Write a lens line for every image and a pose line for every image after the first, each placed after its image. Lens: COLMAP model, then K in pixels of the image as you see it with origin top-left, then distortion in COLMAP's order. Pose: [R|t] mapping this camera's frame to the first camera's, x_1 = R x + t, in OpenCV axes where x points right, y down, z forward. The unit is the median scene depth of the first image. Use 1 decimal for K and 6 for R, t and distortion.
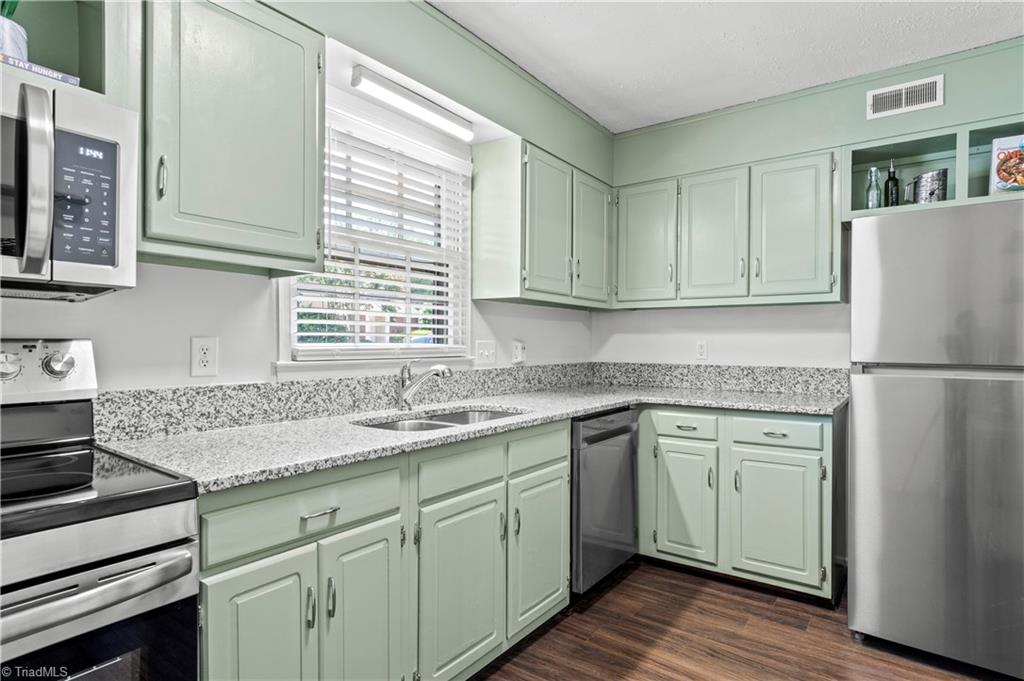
lens RADIAL K [[553.3, 0, 513.1], [0, 553.3, 342.8], [0, 0, 1]] dist [-0.000179, 0.000037]
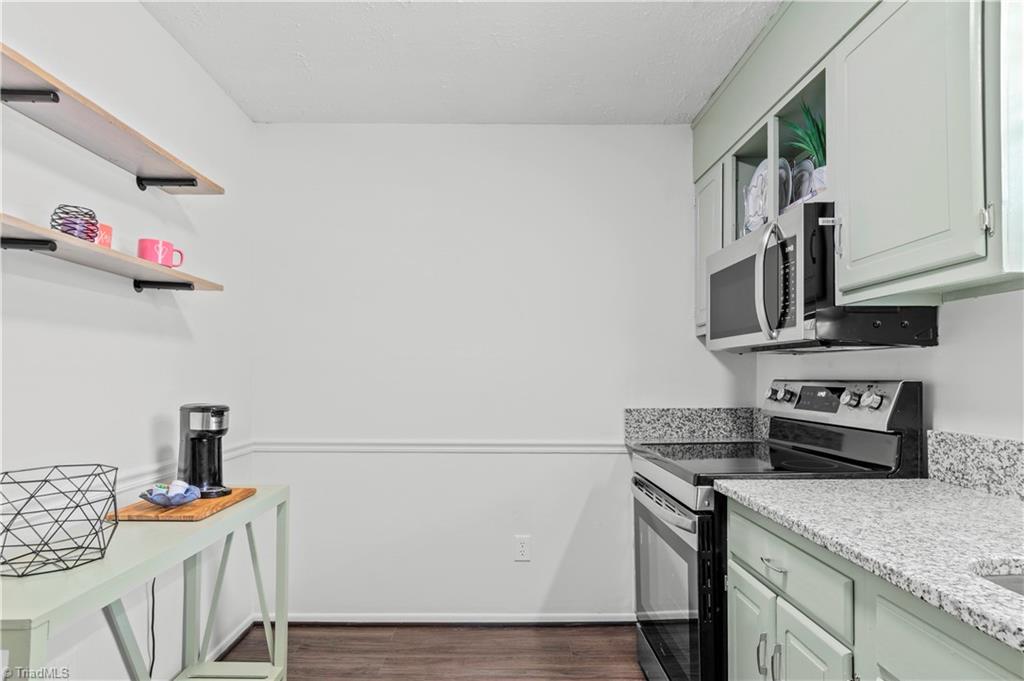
lens RADIAL K [[553.3, 0, 510.5], [0, 553.3, 370.1], [0, 0, 1]] dist [-0.000179, 0.000037]
pose [[-0.787806, -0.014545, -0.615752, 0.500560], [-0.007604, 0.999875, -0.013889, -0.005626], [0.615877, -0.006259, -0.787818, 1.248359]]
